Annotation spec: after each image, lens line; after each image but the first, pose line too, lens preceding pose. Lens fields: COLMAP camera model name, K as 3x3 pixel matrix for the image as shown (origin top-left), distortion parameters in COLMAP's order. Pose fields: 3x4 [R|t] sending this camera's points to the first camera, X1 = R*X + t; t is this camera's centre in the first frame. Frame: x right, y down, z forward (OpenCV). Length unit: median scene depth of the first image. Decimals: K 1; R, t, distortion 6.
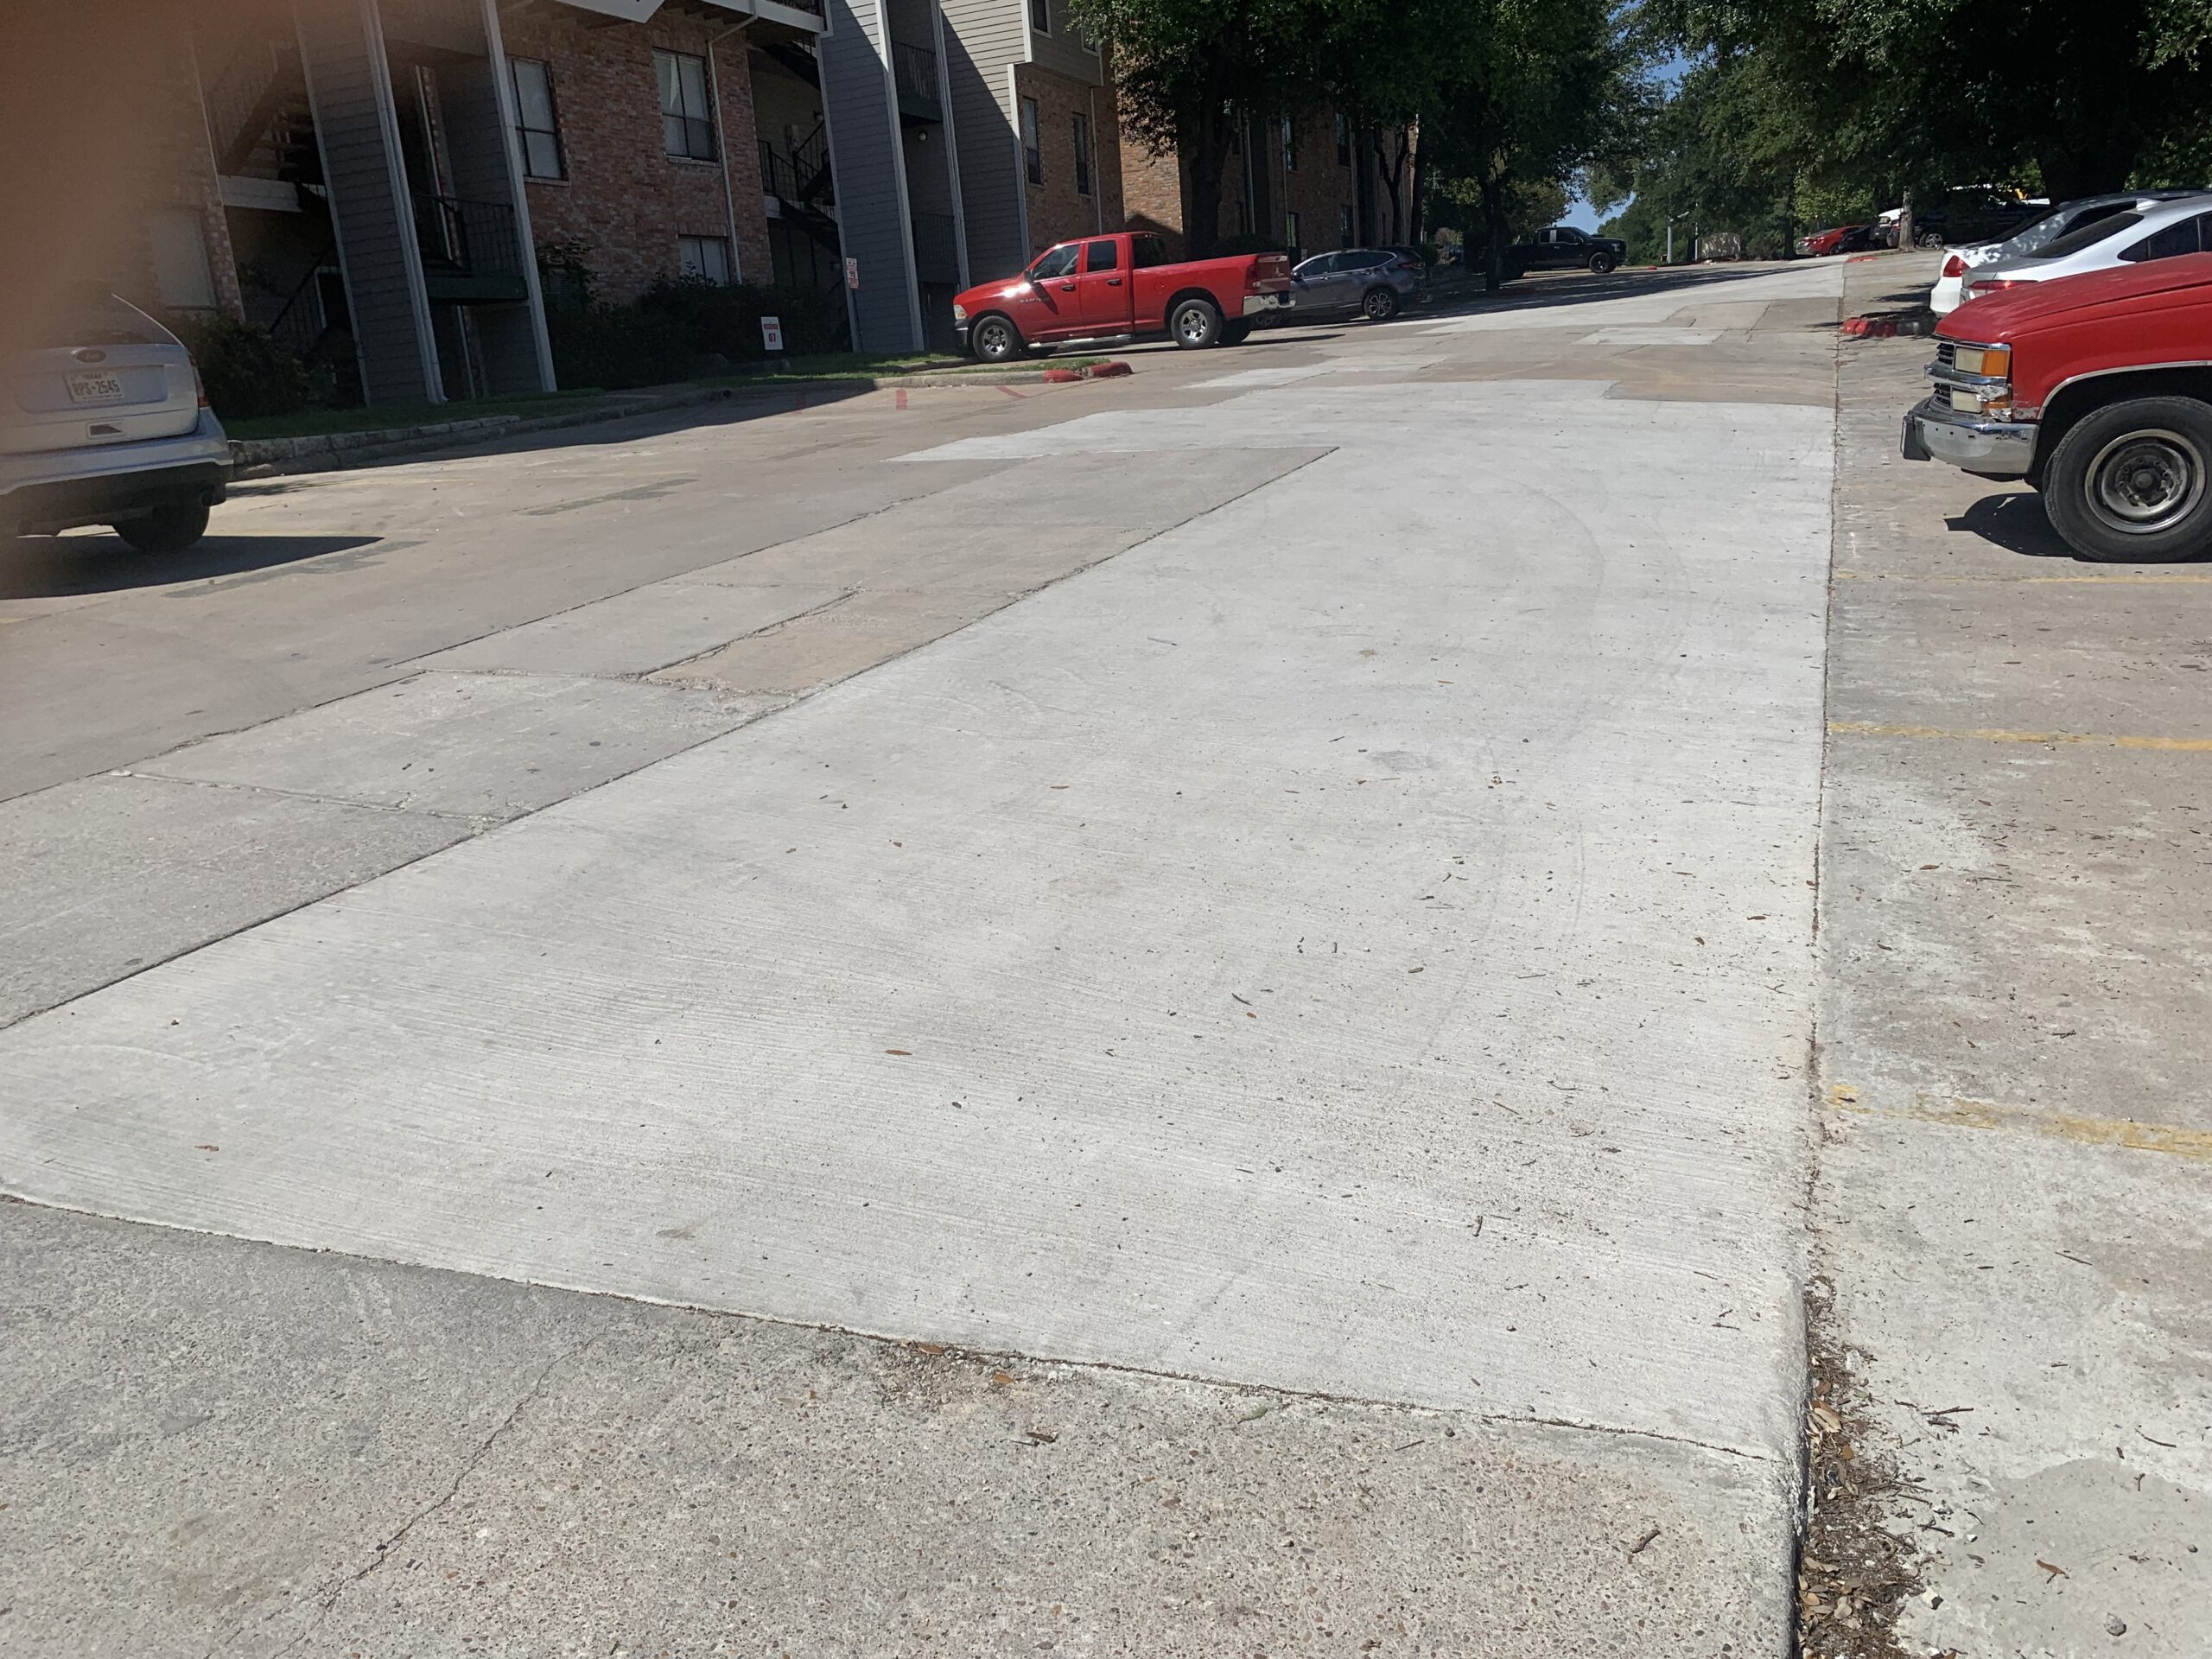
lens RADIAL K [[1693.9, 0, 1097.6], [0, 1693.9, 819.7], [0, 0, 1]] dist [0.009352, -0.009484]
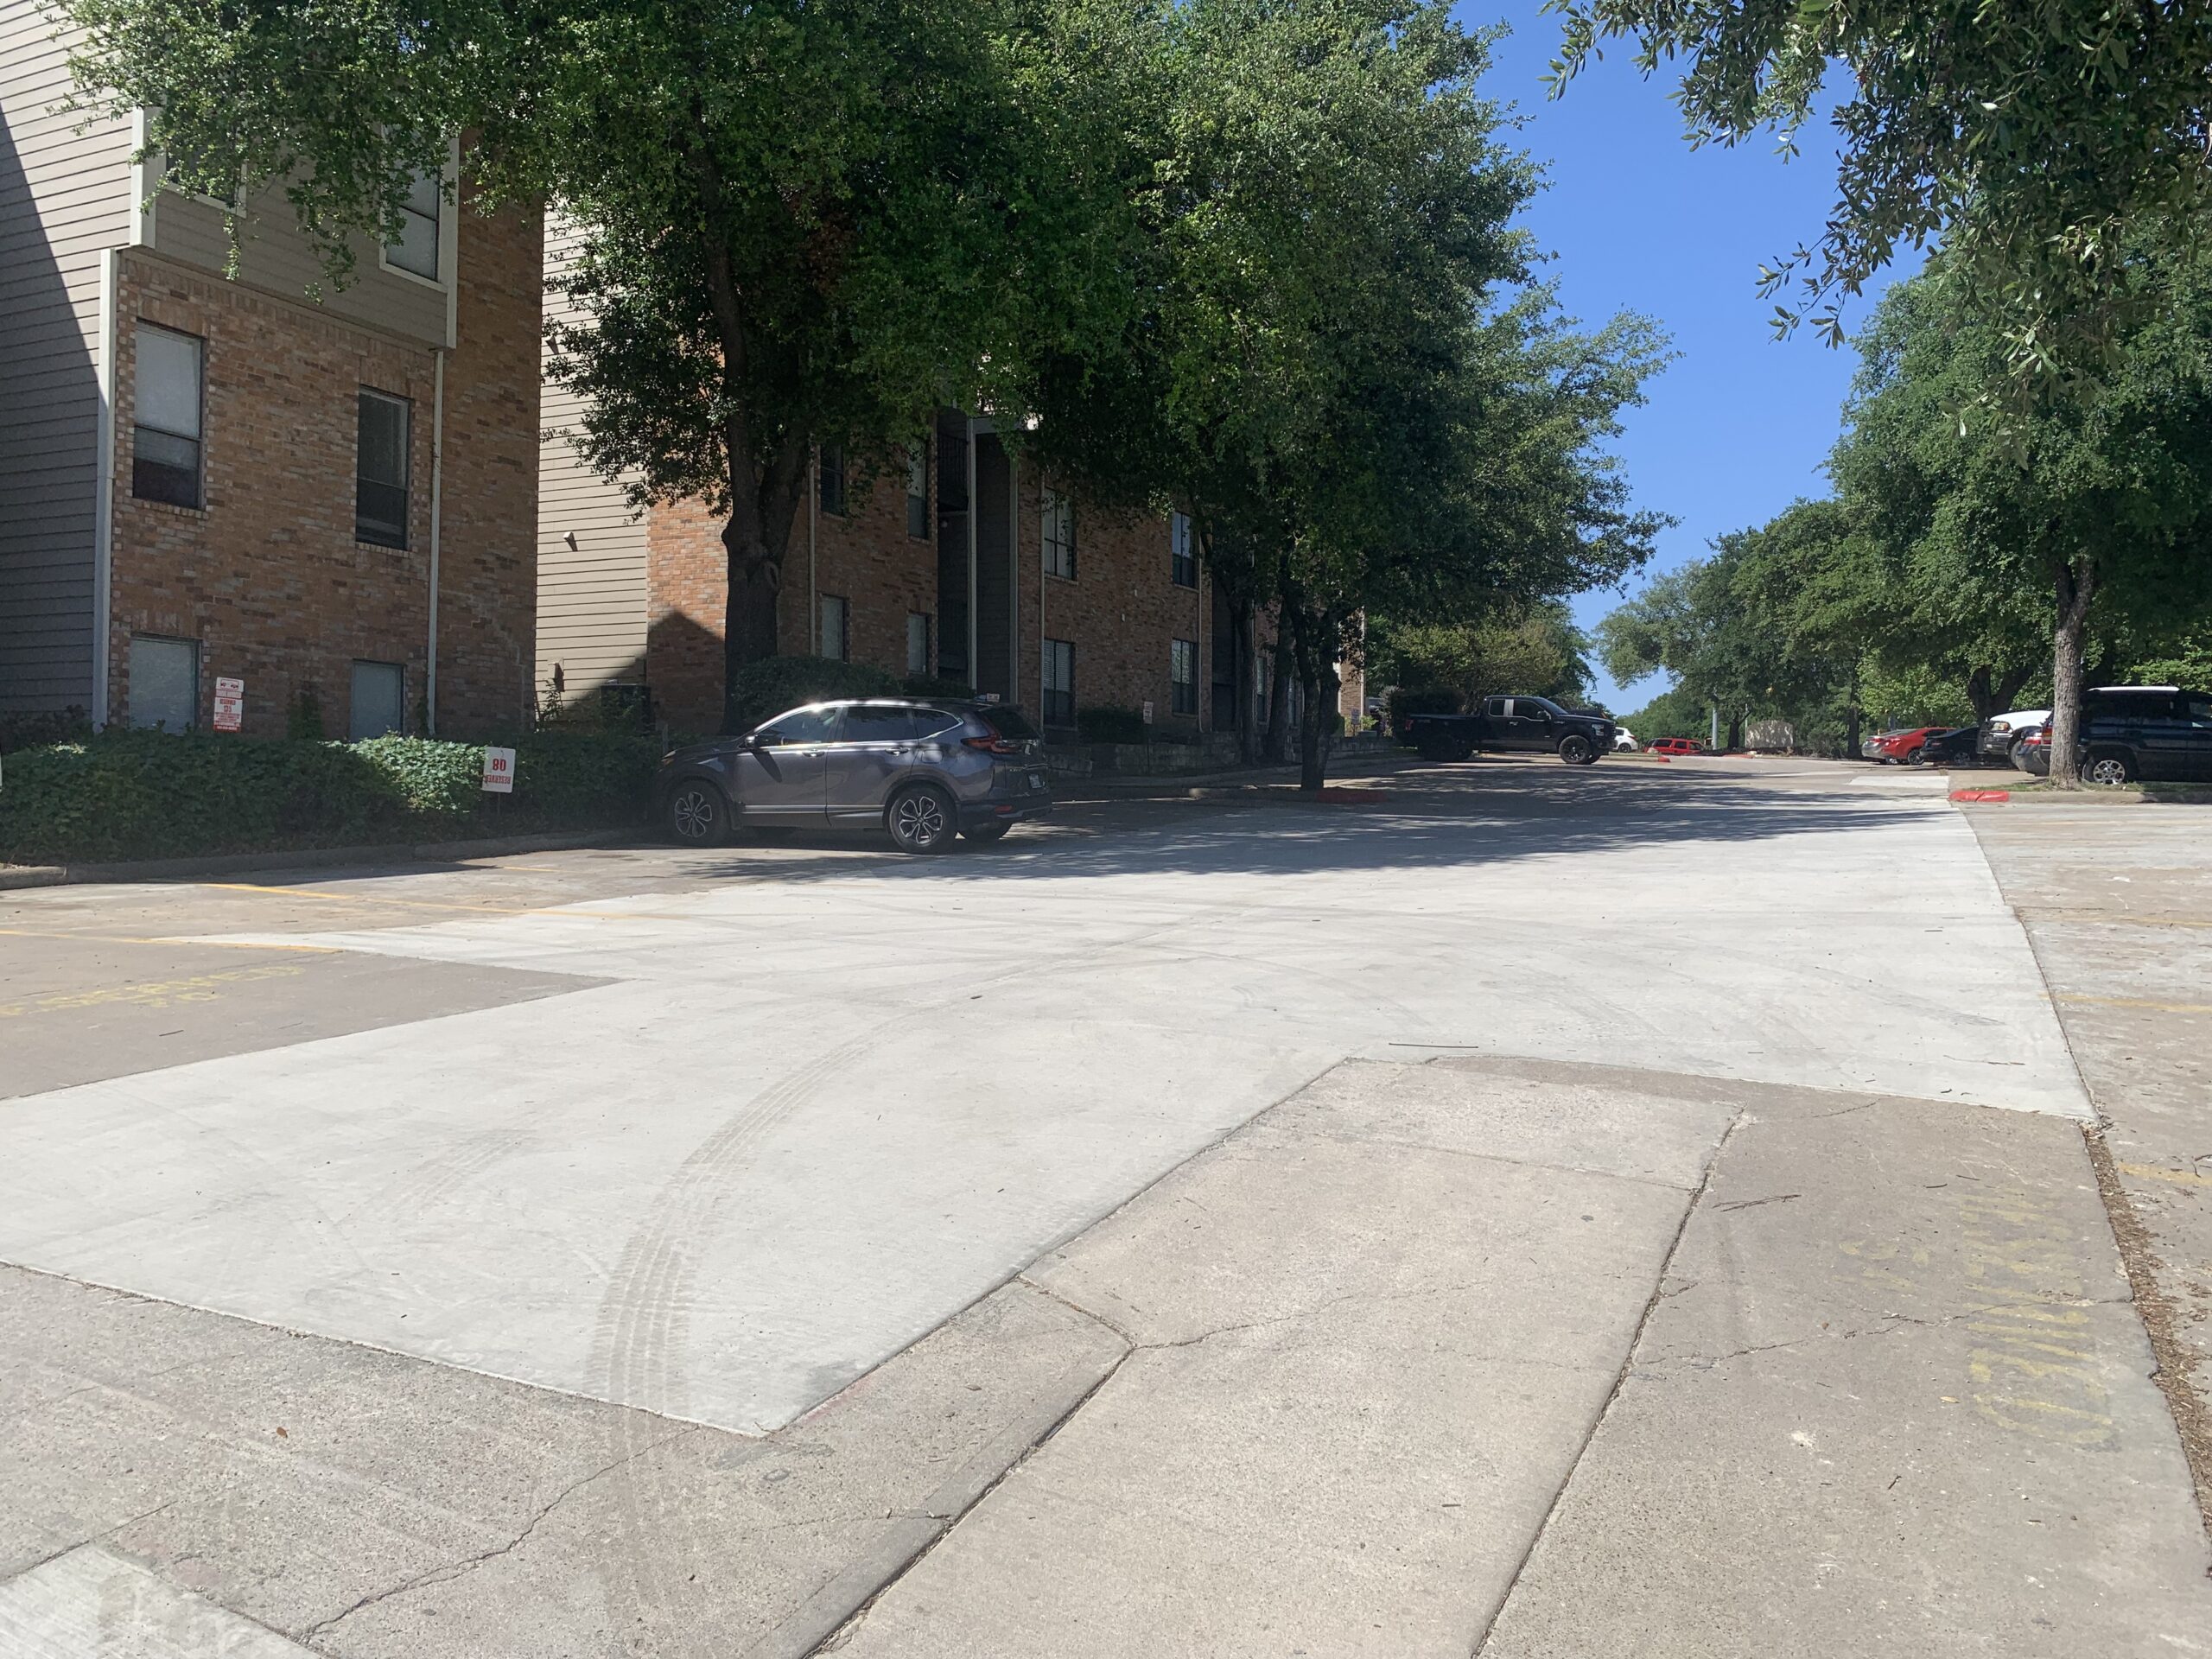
lens RADIAL K [[1693.9, 0, 1113.2], [0, 1693.9, 828.3], [0, 0, 1]] dist [0.009352, -0.009484]
pose [[0.995720, 0.084416, -0.037617, 0.125590], [-0.090897, 0.968076, -0.233596, -0.108294], [0.016696, 0.236015, 0.971606, 0.303987]]
